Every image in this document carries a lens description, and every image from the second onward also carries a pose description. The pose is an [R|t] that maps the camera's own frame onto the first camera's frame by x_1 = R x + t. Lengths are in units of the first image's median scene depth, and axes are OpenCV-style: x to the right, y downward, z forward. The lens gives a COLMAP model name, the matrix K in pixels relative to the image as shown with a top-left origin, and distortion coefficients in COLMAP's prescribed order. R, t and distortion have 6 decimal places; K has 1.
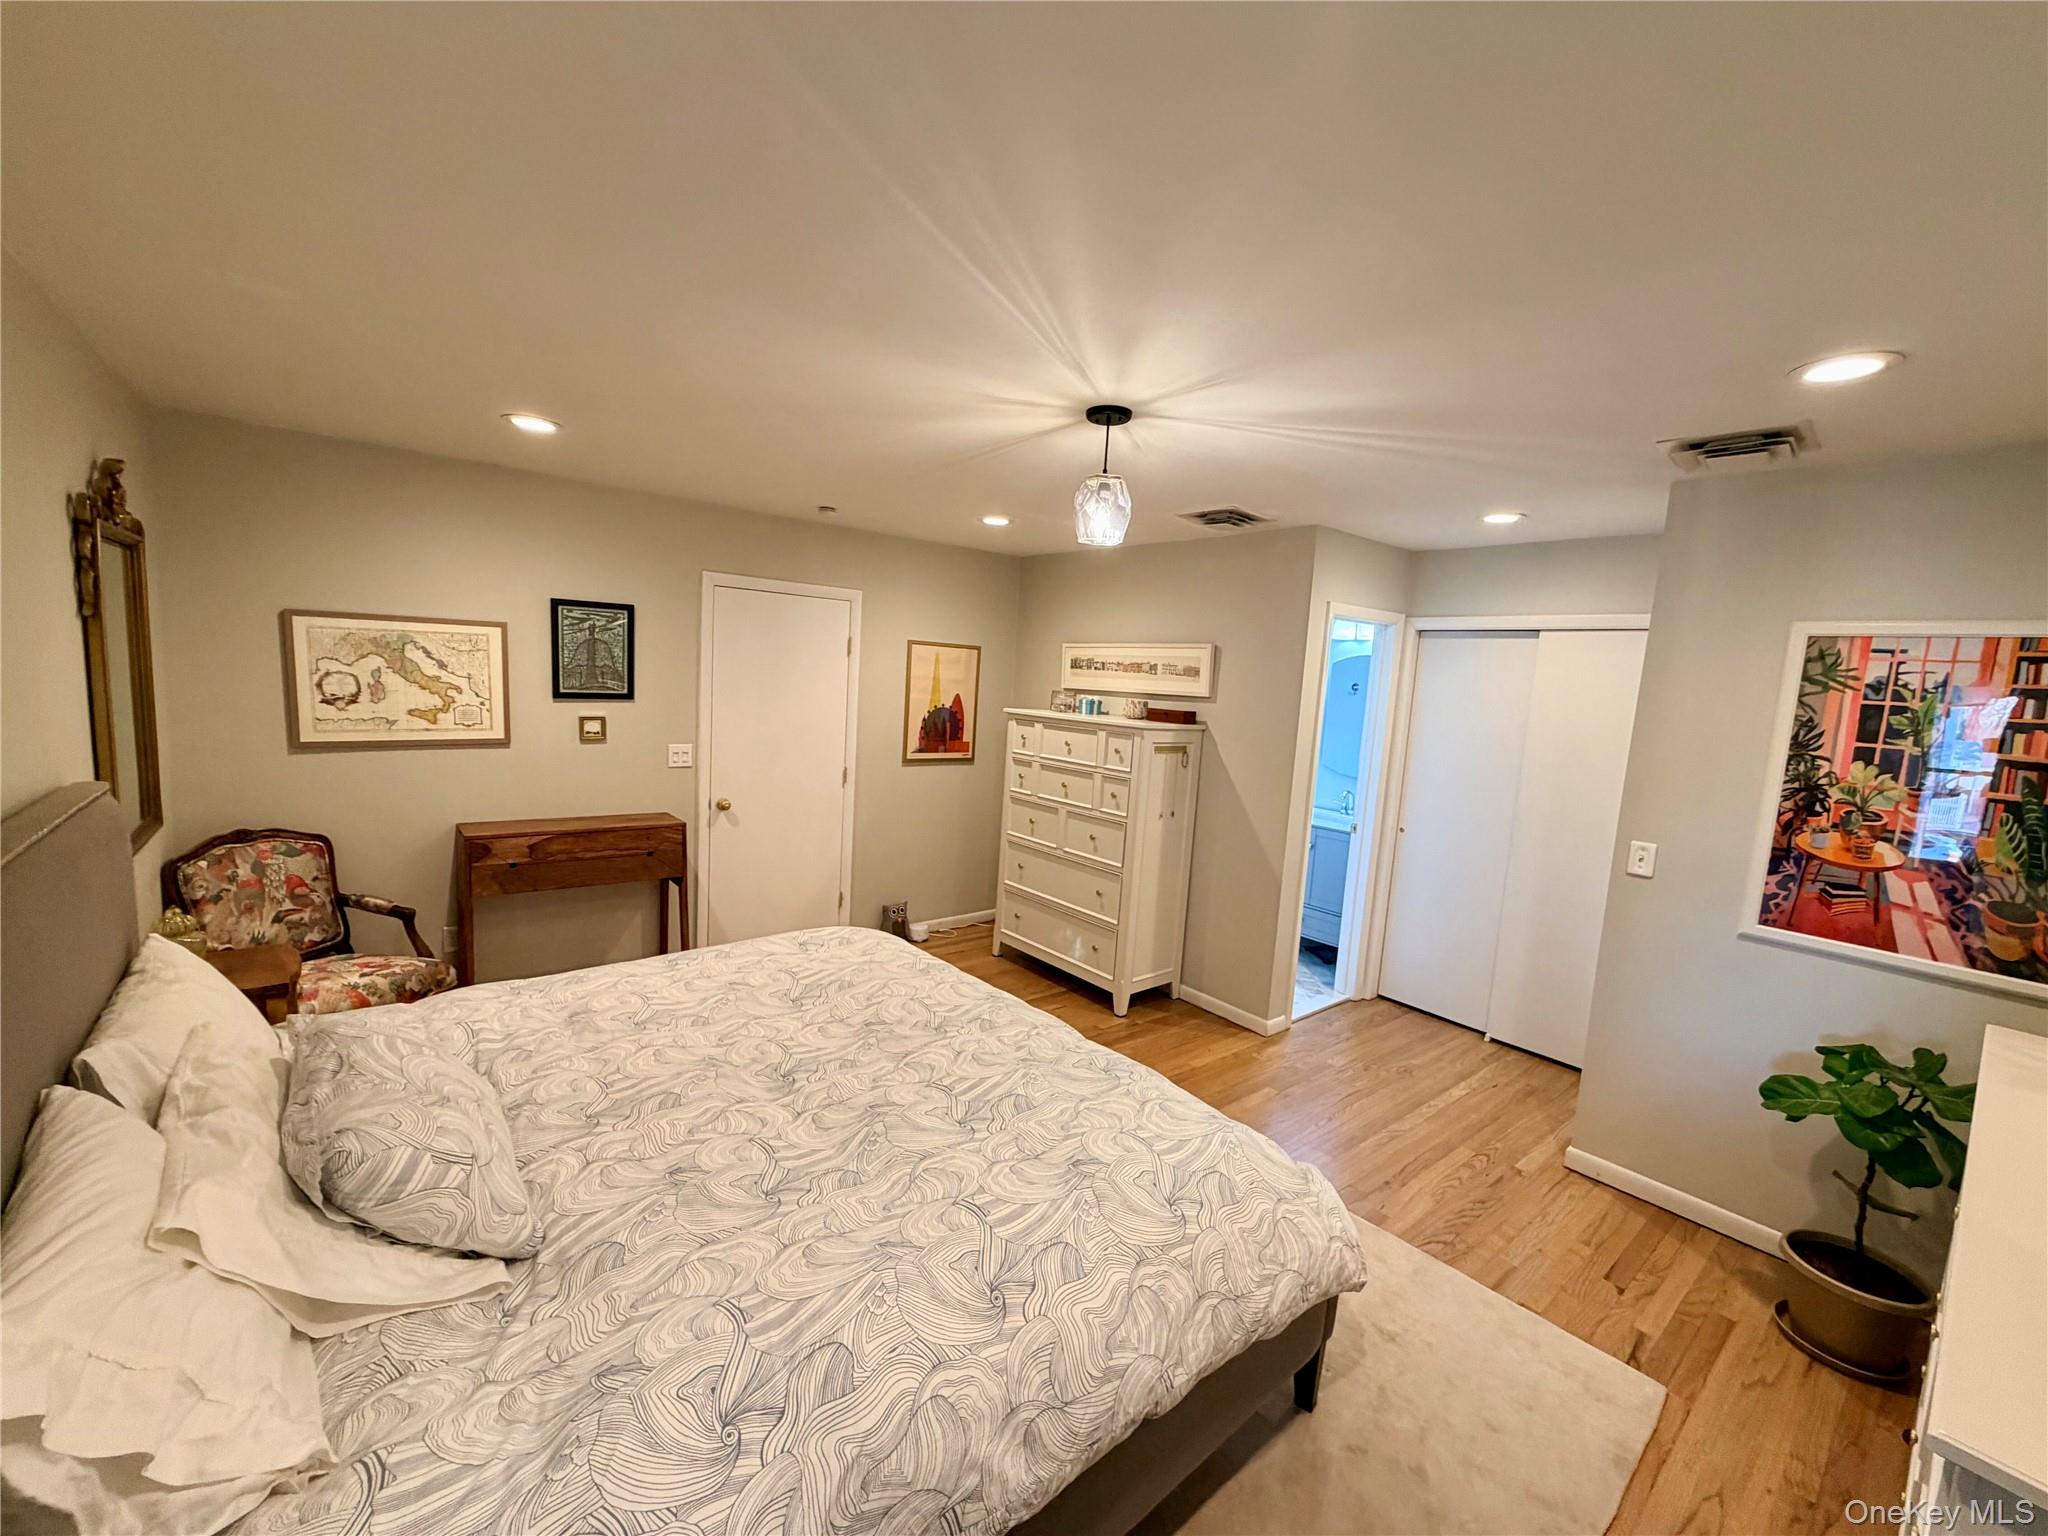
lens RADIAL K [[816.5, 0, 1021.5], [0, 816.5, 770.8], [0, 0, 1]] dist [0.000116, -0.000109]
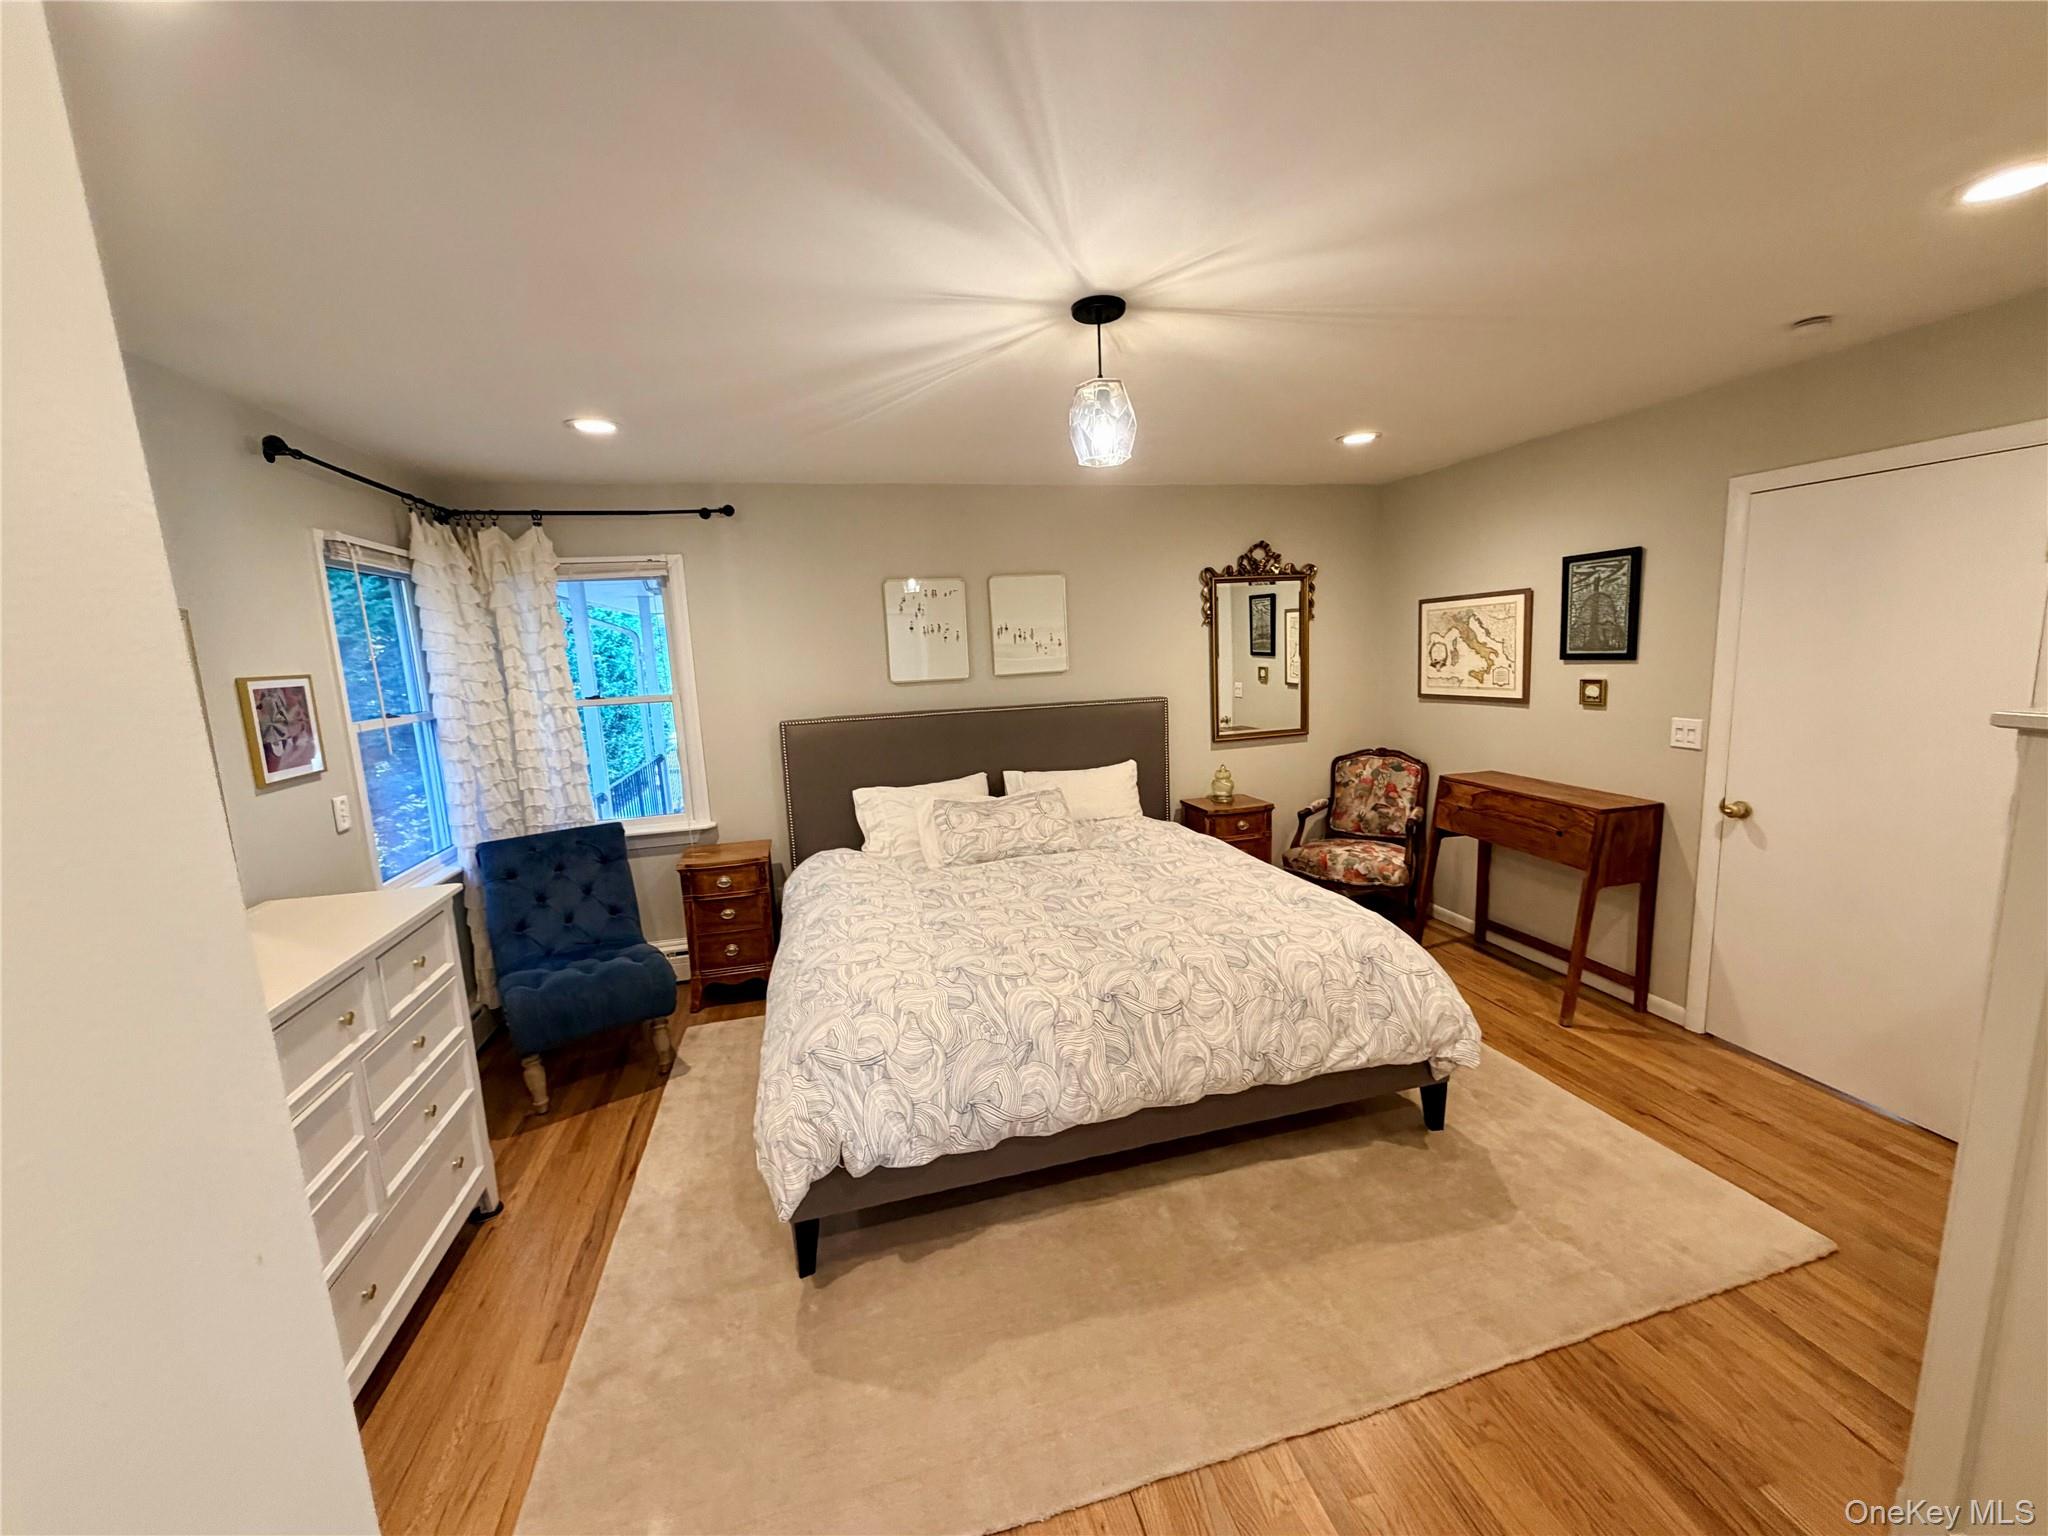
lens RADIAL K [[816.5, 0, 1021.5], [0, 816.5, 770.8], [0, 0, 1]] dist [0.000116, -0.000109]
pose [[-0.436802, 0.102917, -0.893651, 0.669079], [-0.083854, 0.984450, 0.154361, -0.061156], [0.895641, 0.142361, -0.421379, 0.951488]]
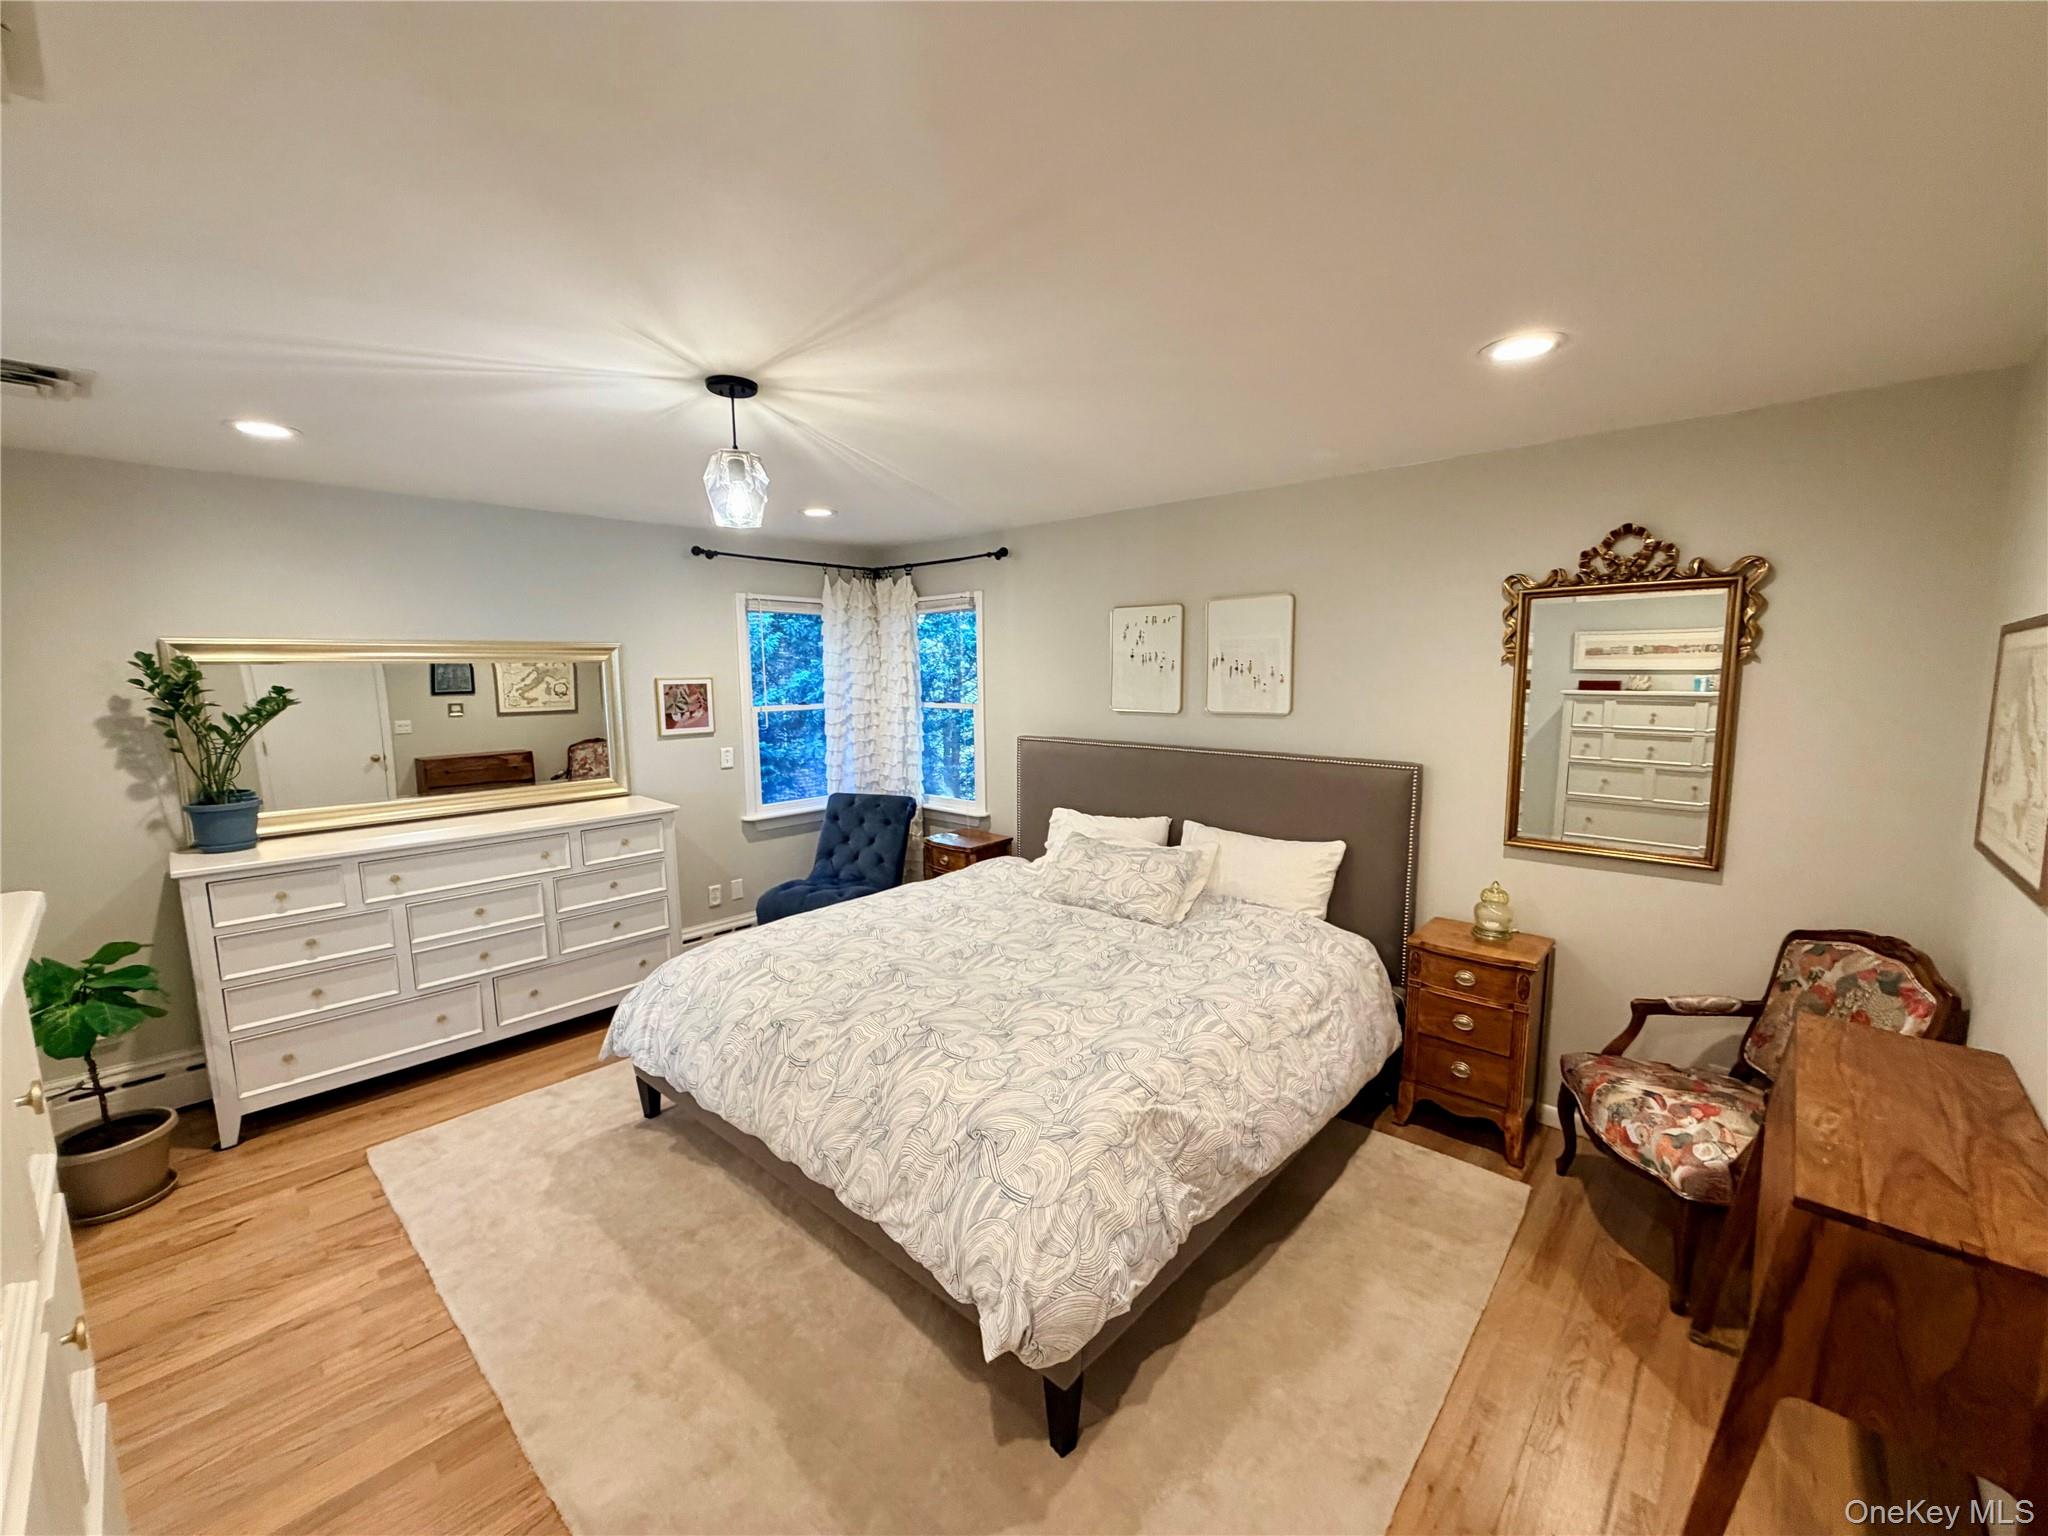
lens RADIAL K [[816.5, 0, 1021.5], [0, 816.5, 770.8], [0, 0, 1]] dist [0.000116, -0.000109]
pose [[-0.990424, -0.032946, -0.134069, -0.075937], [-0.063856, 0.970310, 0.233284, -0.175595], [0.122402, 0.239611, -0.963122, 1.430093]]
